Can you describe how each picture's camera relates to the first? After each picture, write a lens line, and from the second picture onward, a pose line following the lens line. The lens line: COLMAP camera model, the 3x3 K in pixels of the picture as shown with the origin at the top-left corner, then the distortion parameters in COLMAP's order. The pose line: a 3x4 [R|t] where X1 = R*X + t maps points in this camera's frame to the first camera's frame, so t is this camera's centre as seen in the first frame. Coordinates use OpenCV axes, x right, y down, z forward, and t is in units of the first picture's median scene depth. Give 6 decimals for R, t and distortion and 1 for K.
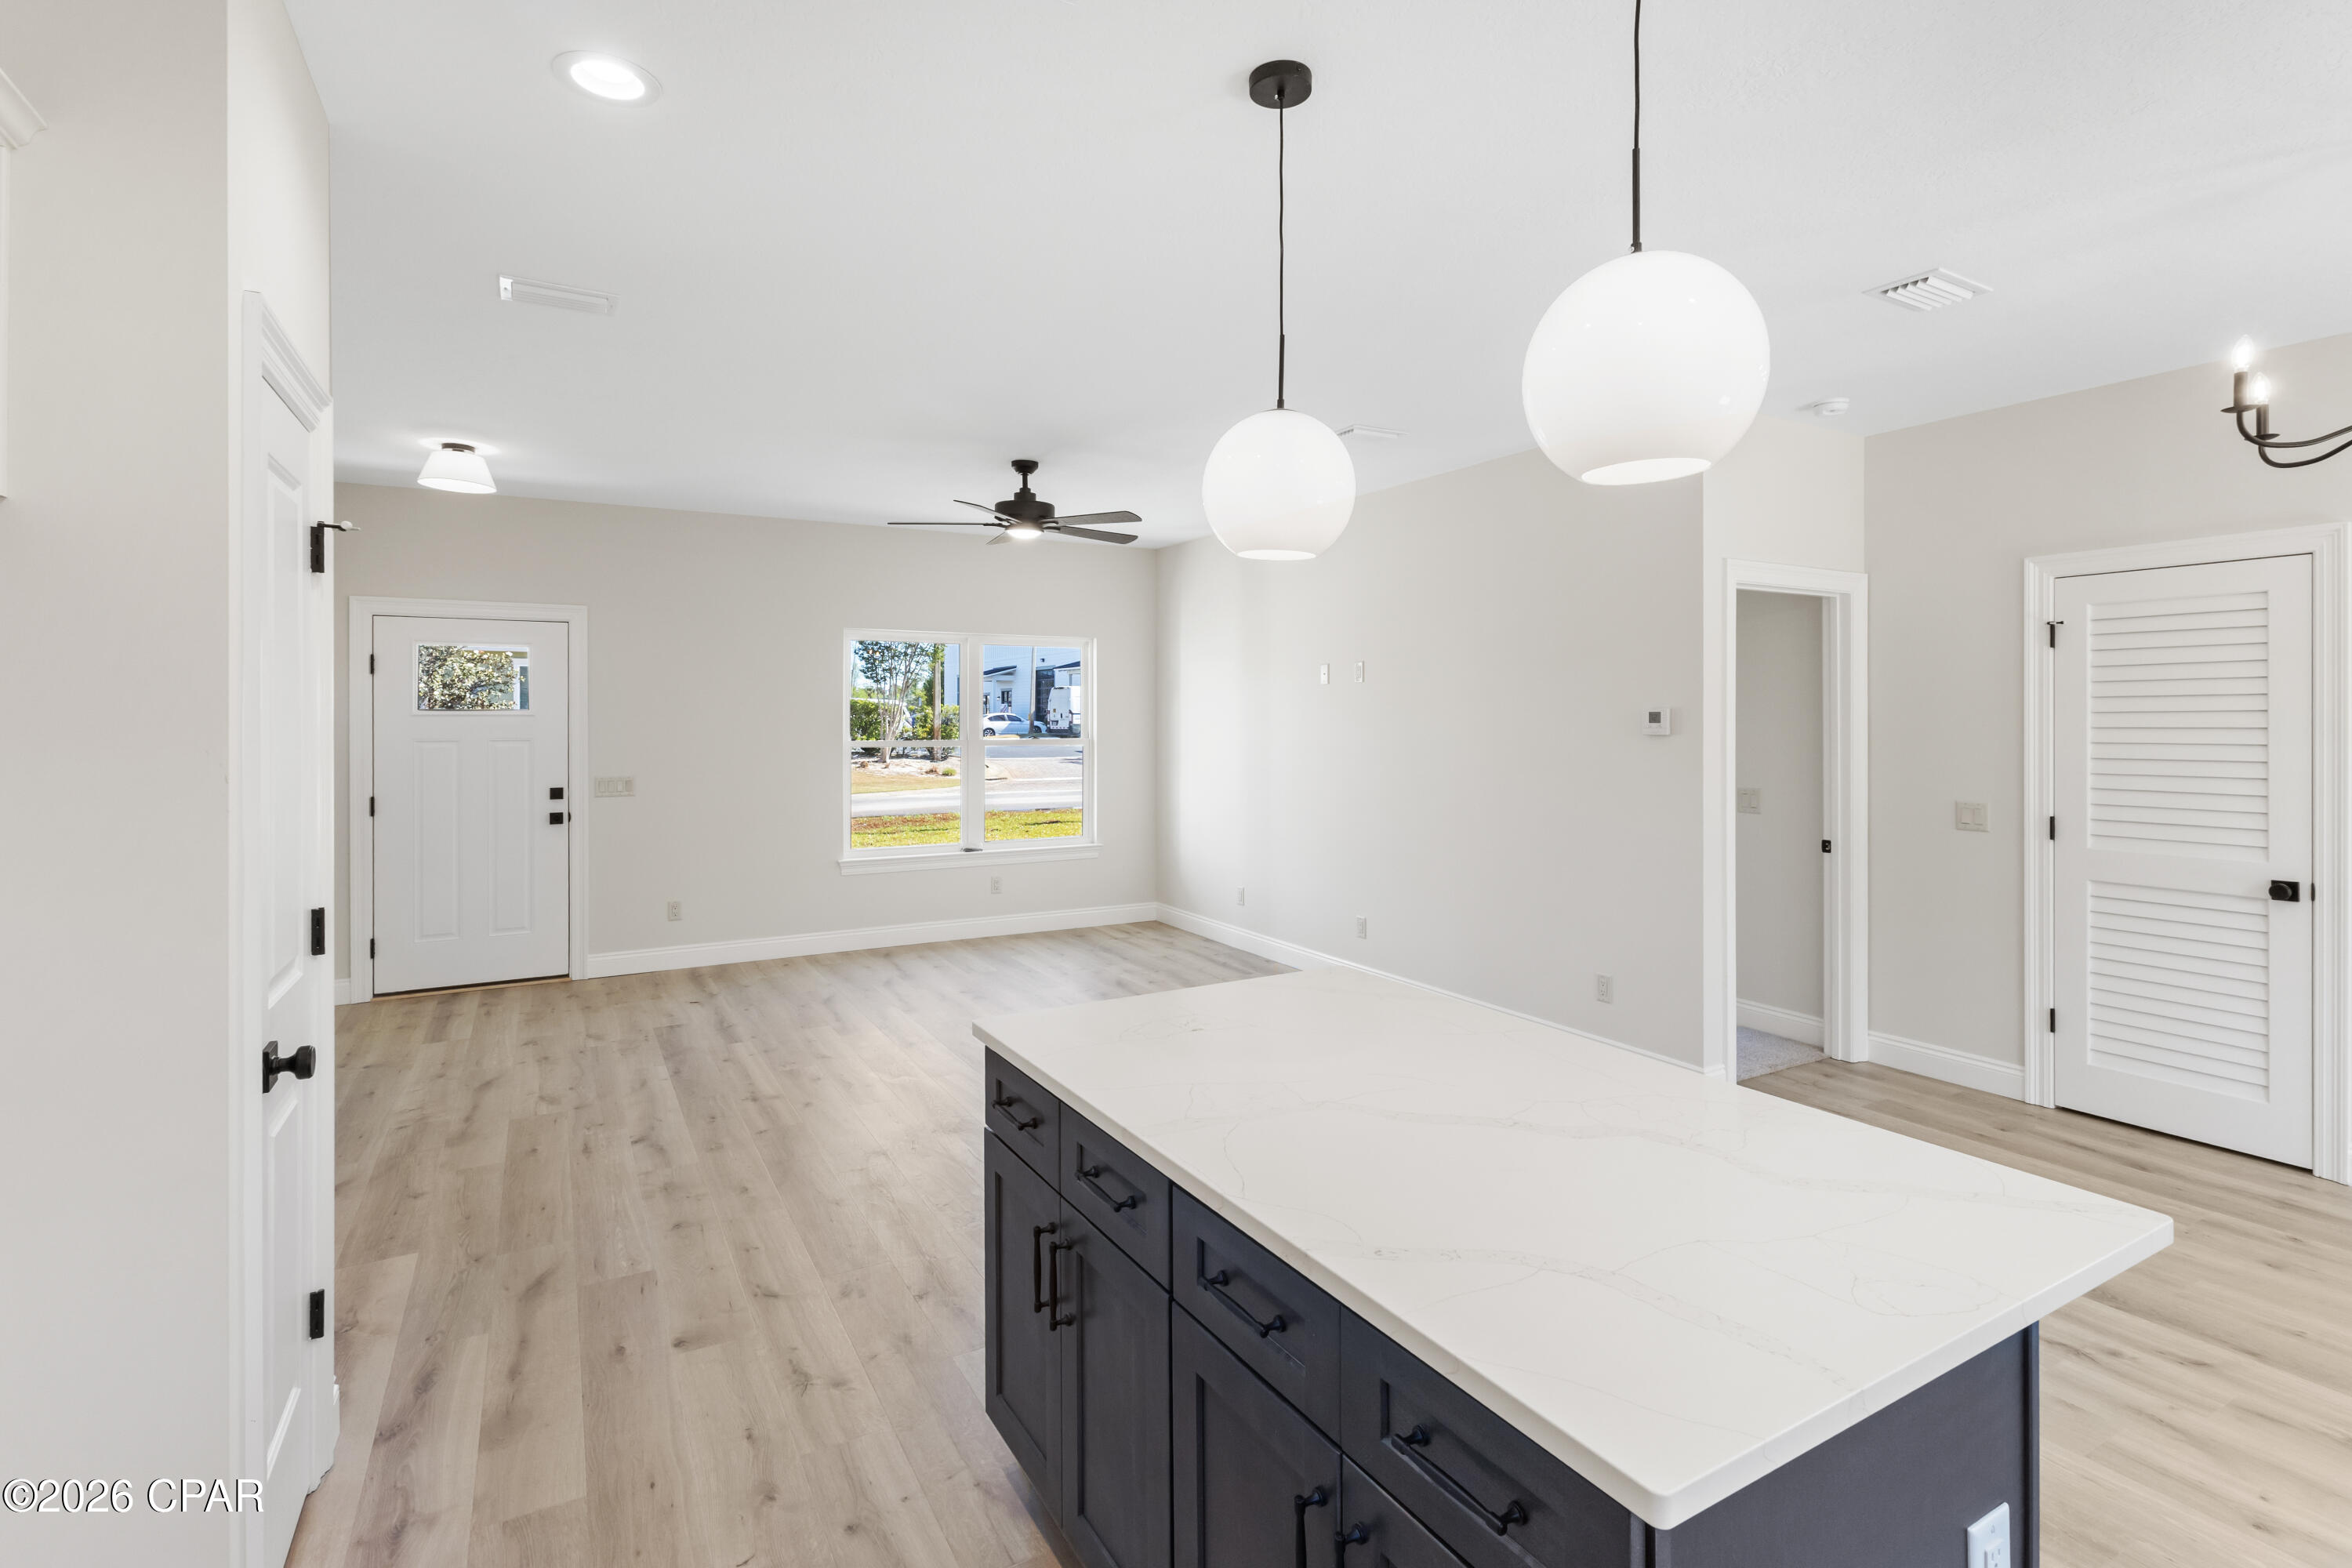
lens RADIAL K [[1107.5, 0, 1174.1], [0, 1107.5, 723.6], [0, 0, 1]] dist [0.008524, -0.000032]
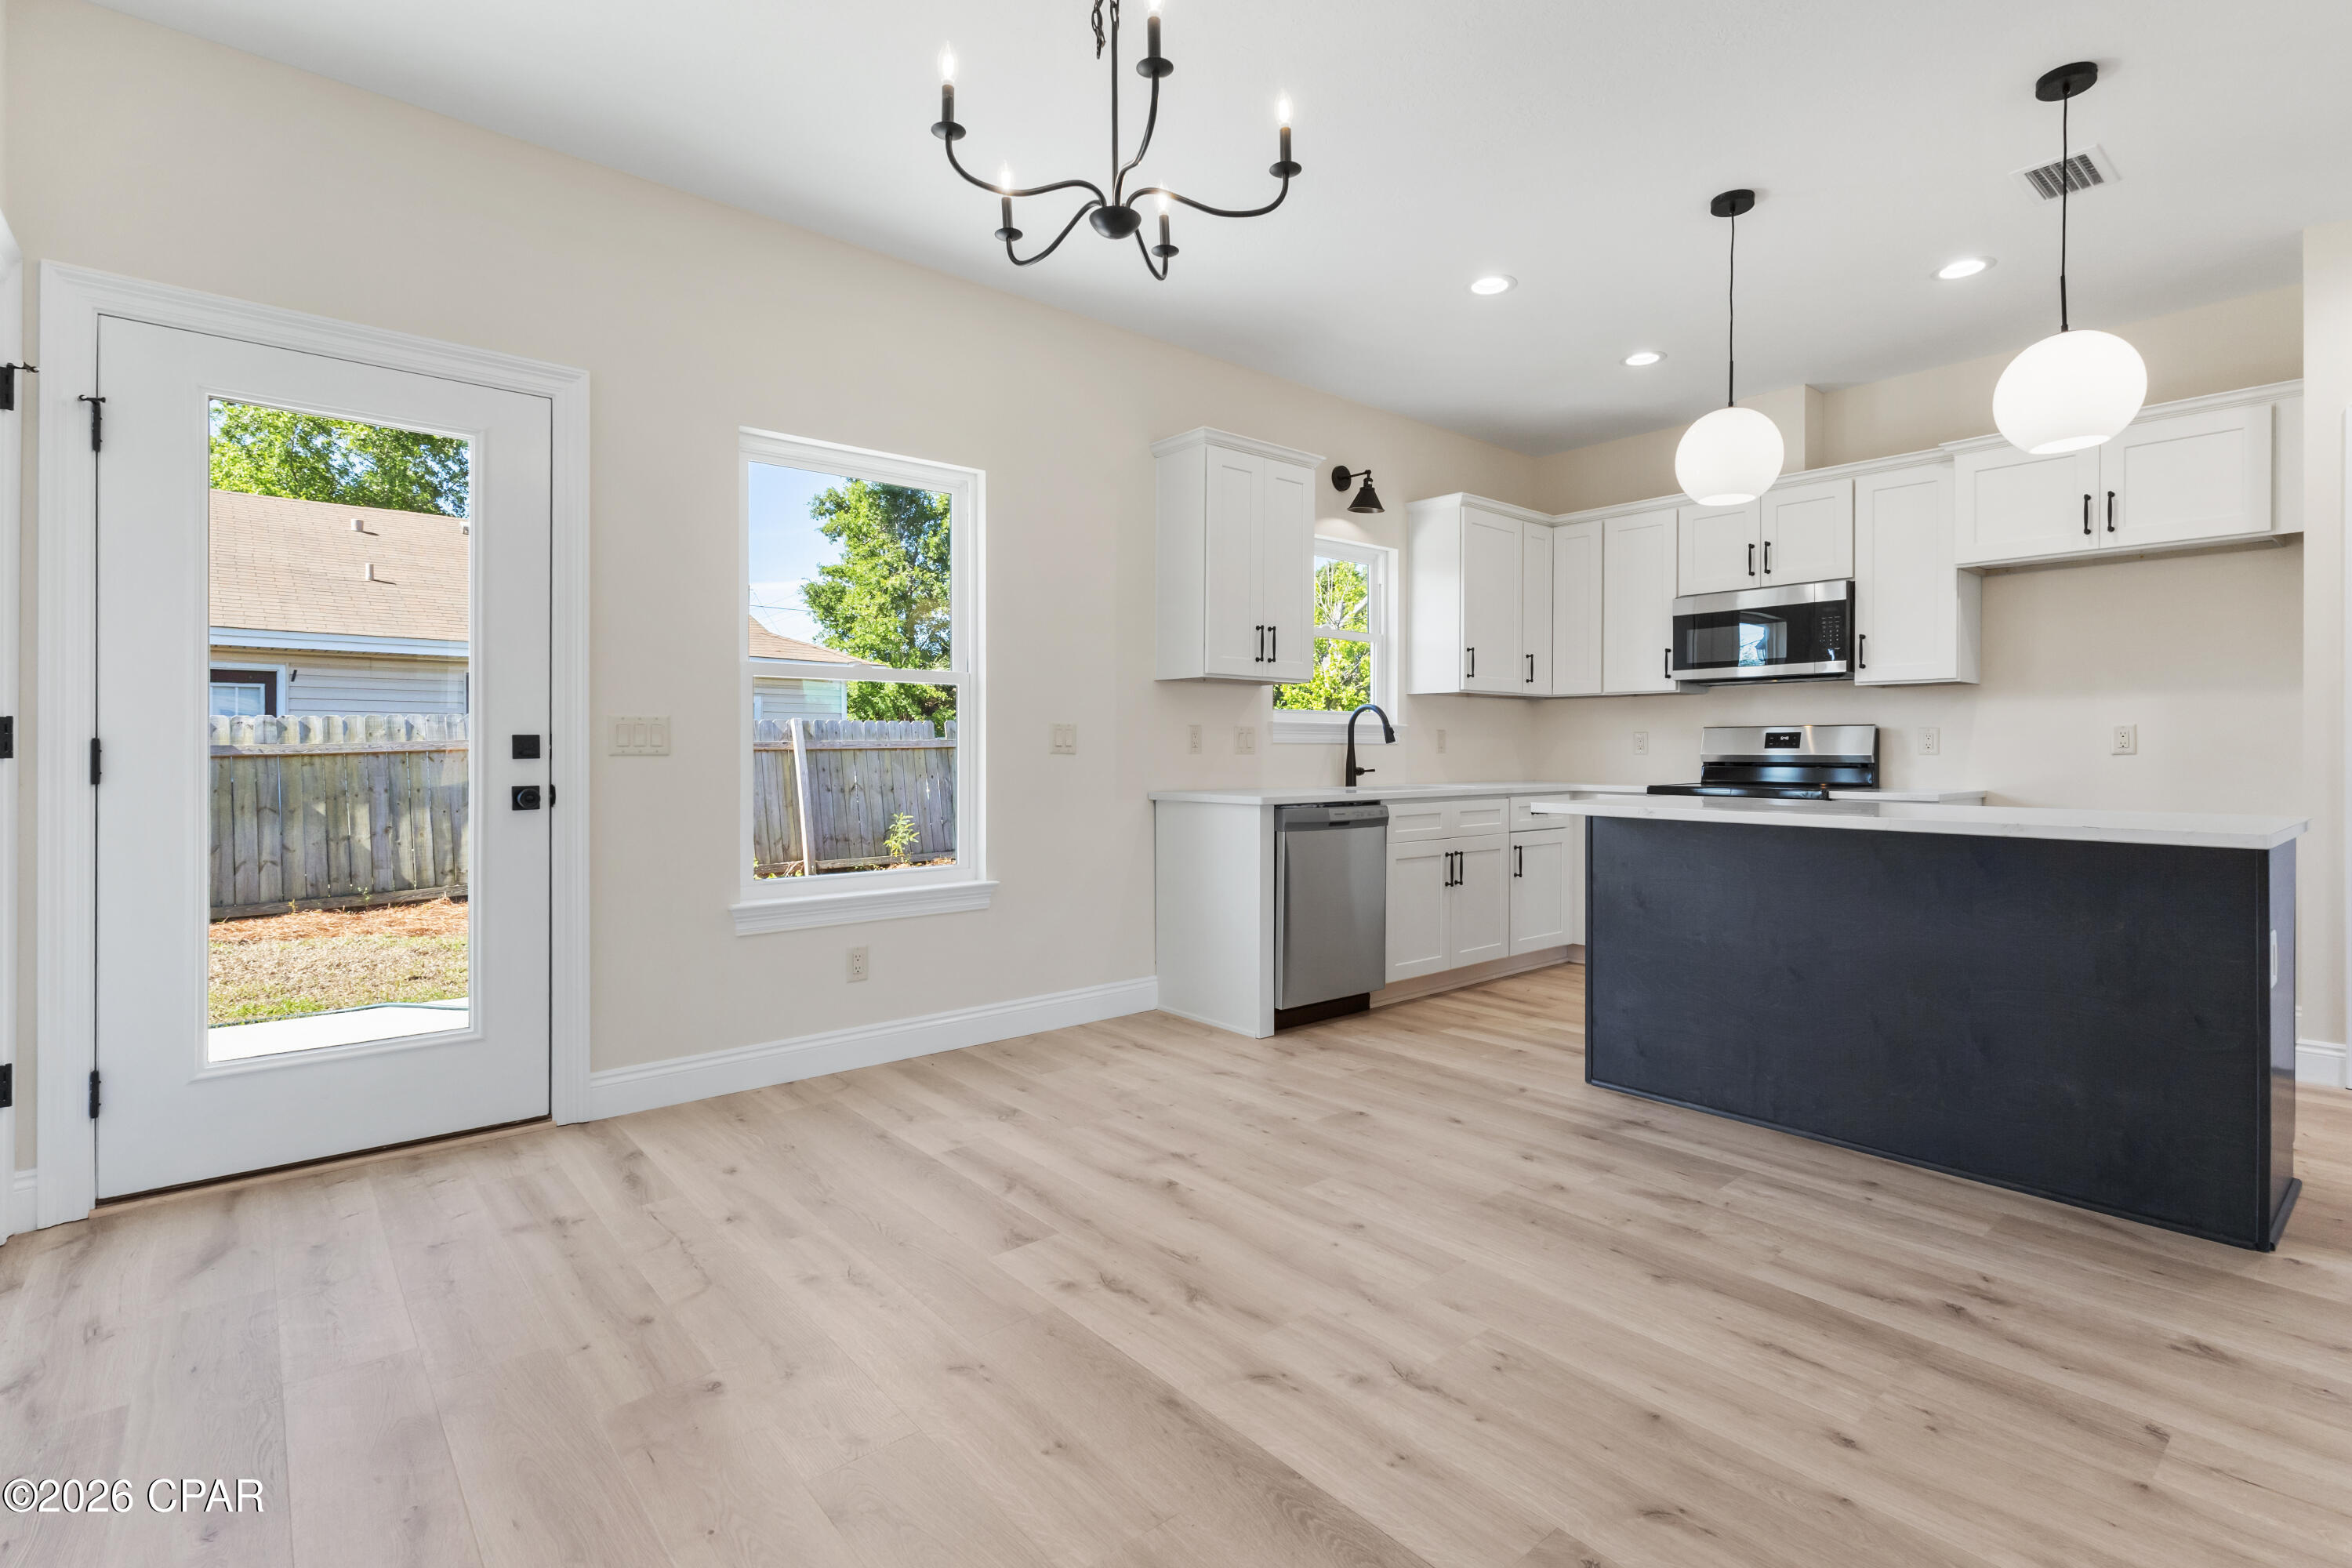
lens RADIAL K [[1107.5, 0, 1167.9], [0, 1107.5, 764.6], [0, 0, 1]] dist [0.008524, -0.000032]
pose [[-0.981488, 0.007097, -0.191392, 0.764948], [0.004486, 0.999891, 0.014071, 0.113845], [0.191471, 0.012951, -0.981413, 1.163060]]
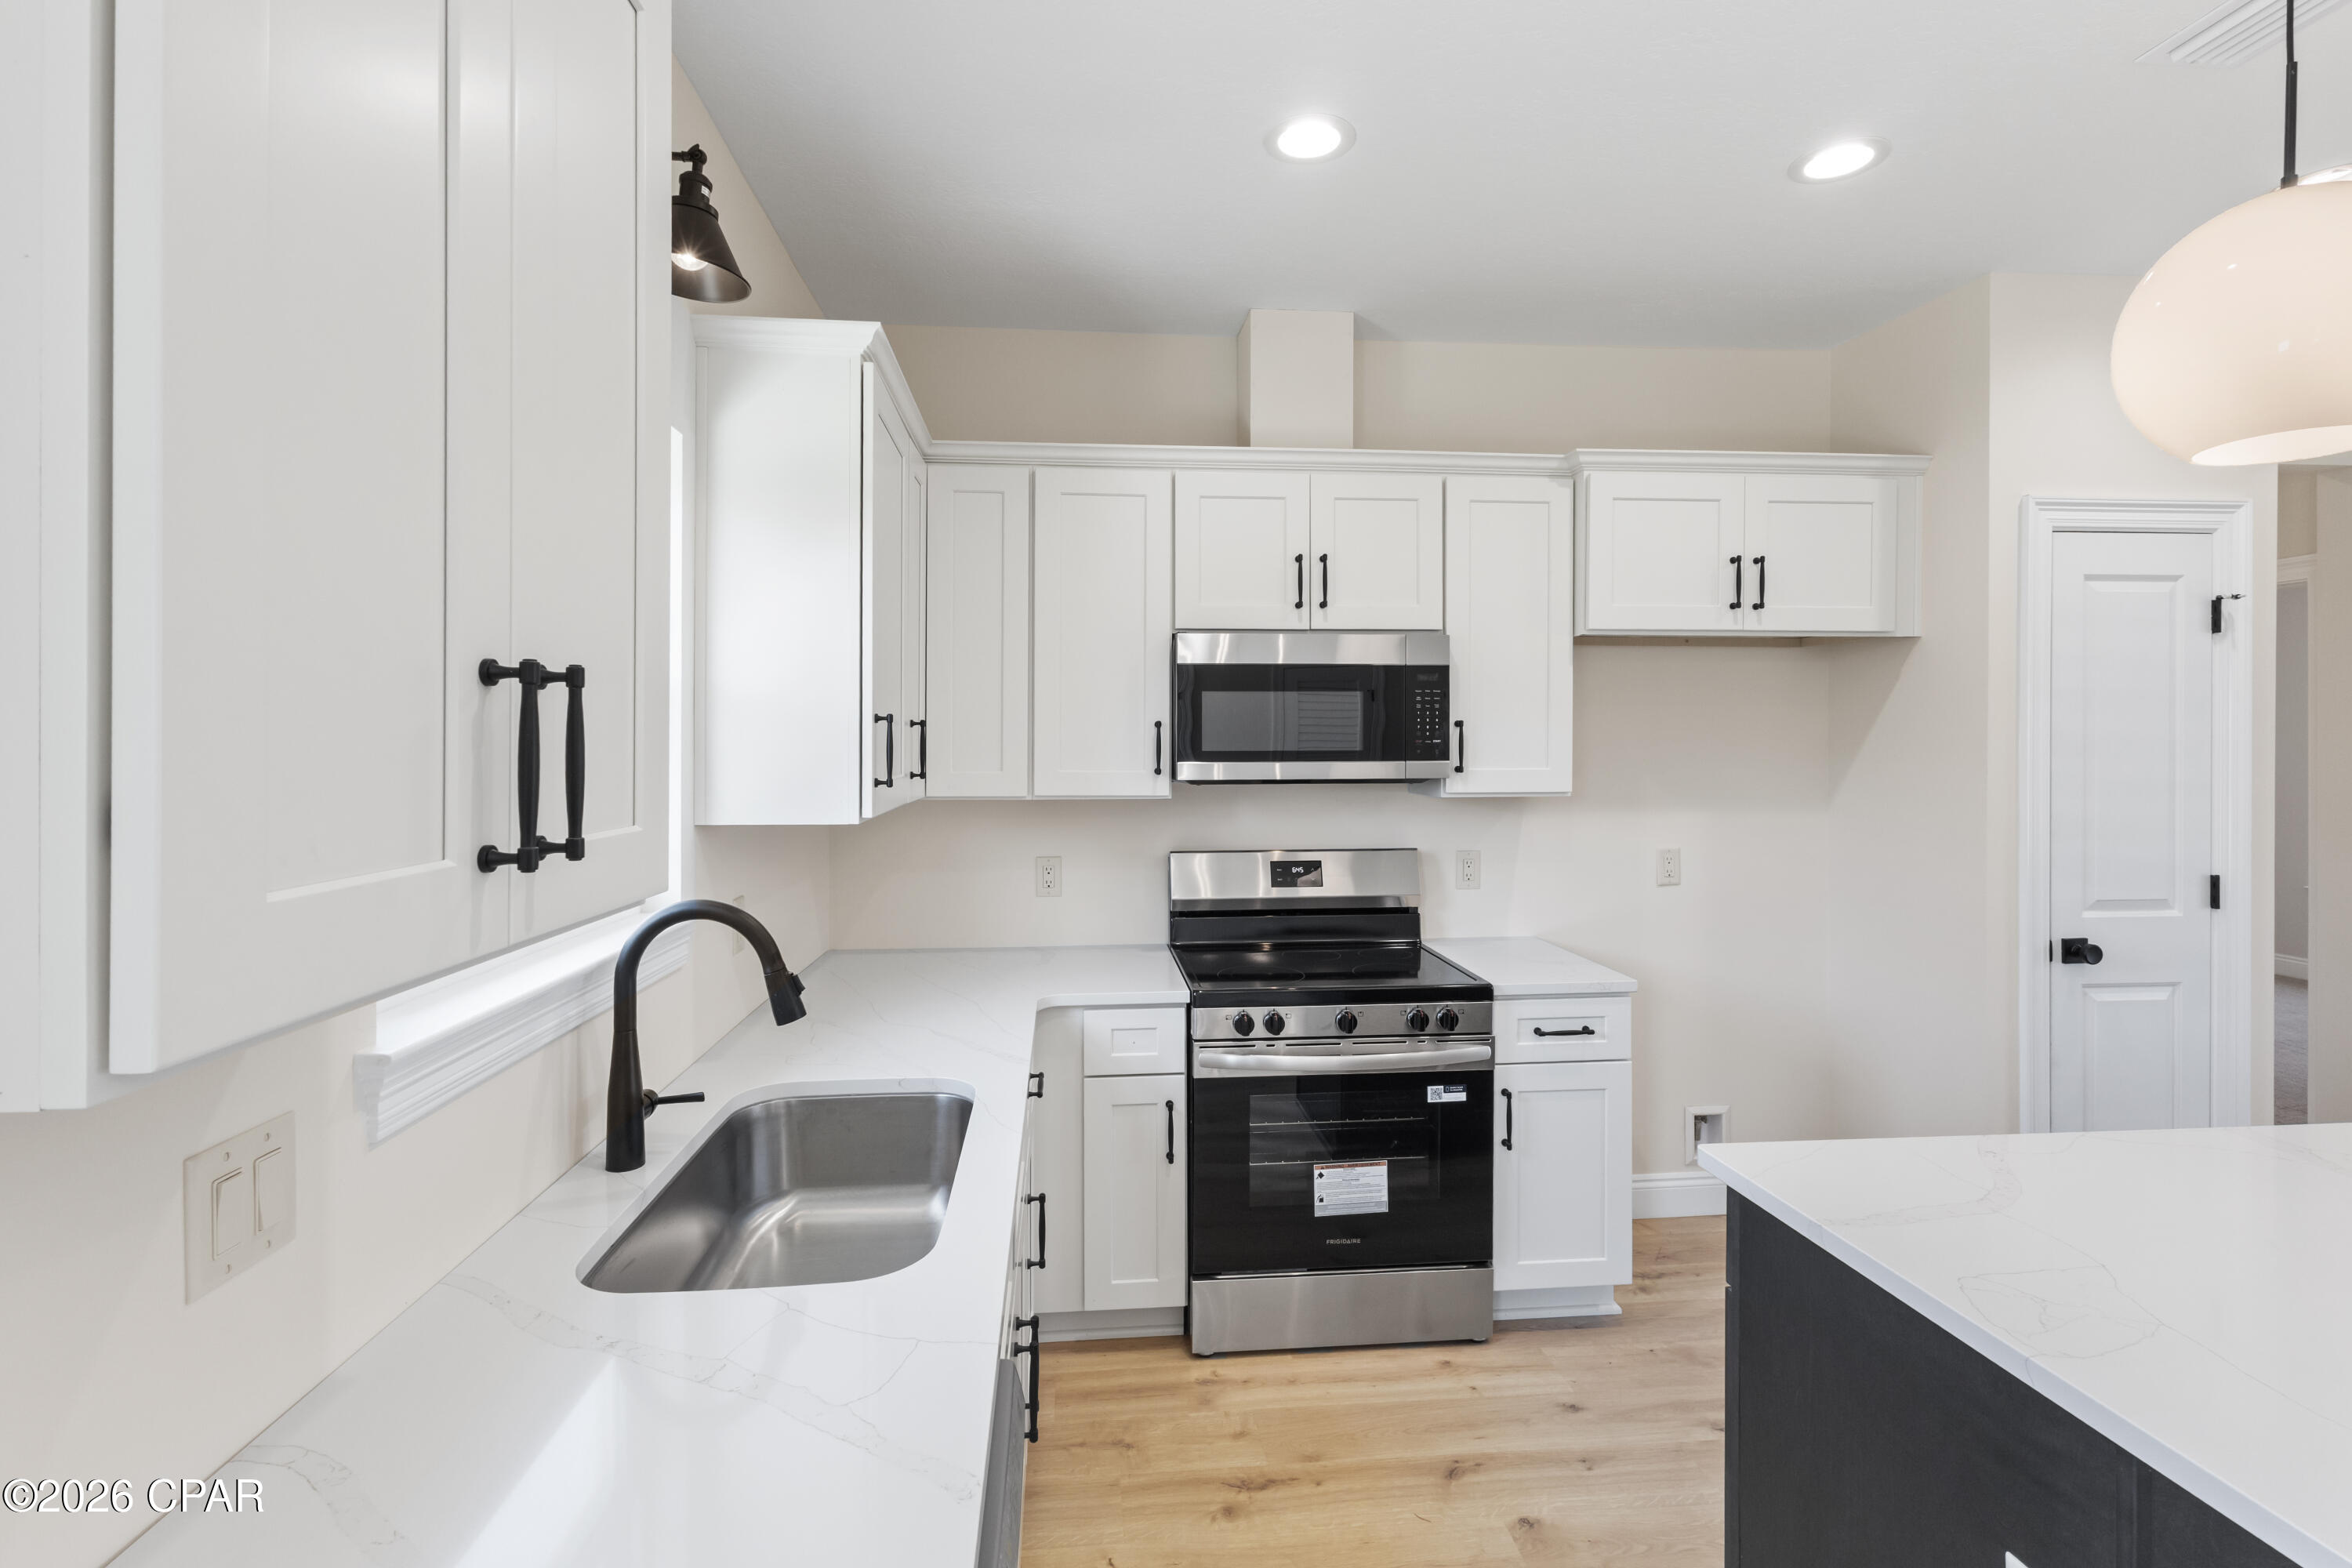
lens RADIAL K [[1107.5, 0, 1187.1], [0, 1107.5, 746.2], [0, 0, 1]] dist [0.008524, -0.000032]
pose [[-0.398995, 0.008673, -0.916912, 0.579256], [0.005447, 0.999960, 0.007088, 0.001212], [0.916937, -0.002166, -0.399026, 0.227378]]
